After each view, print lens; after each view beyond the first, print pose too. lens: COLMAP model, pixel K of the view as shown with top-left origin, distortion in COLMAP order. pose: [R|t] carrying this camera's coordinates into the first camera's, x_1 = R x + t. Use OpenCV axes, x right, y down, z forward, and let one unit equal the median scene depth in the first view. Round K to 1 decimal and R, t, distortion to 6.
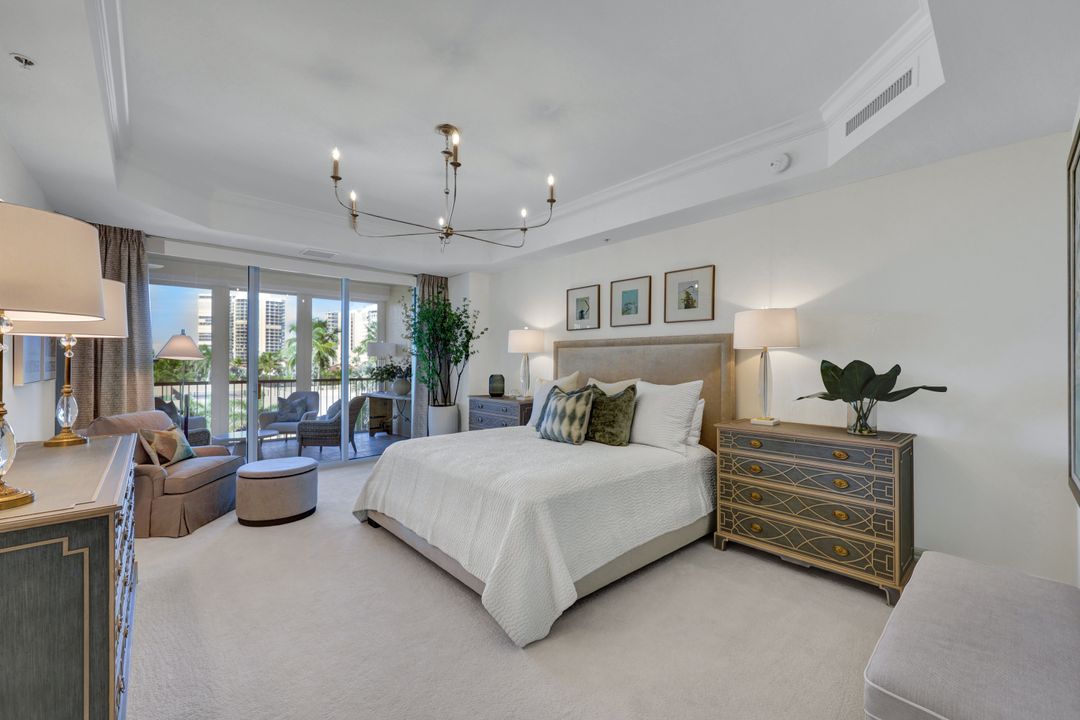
lens RADIAL K [[434.8, 0, 539.7], [0, 434.8, 367.7], [0, 0, 1]] dist [-0.000118, -0.000028]
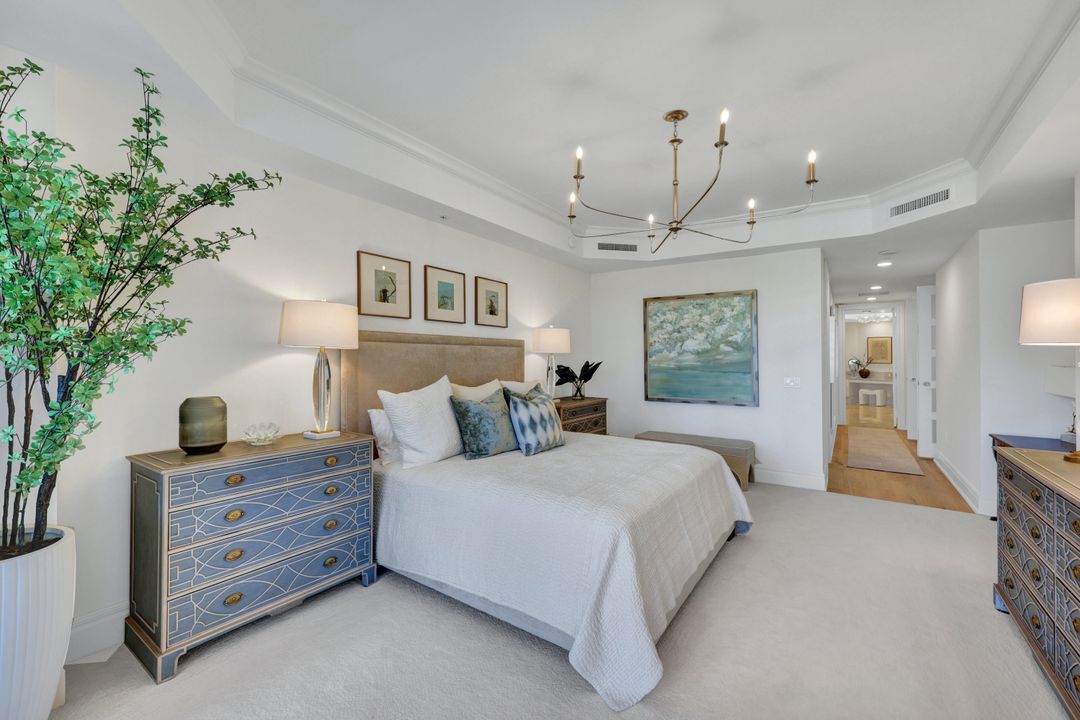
lens RADIAL K [[434.8, 0, 541.4], [0, 434.8, 352.1], [0, 0, 1]] dist [-0.000118, -0.000028]
pose [[-0.209362, 0.000436, 0.977838, -0.703329], [-0.002532, 0.999996, -0.000988, -0.034002], [-0.977835, -0.002683, -0.209360, 0.988288]]
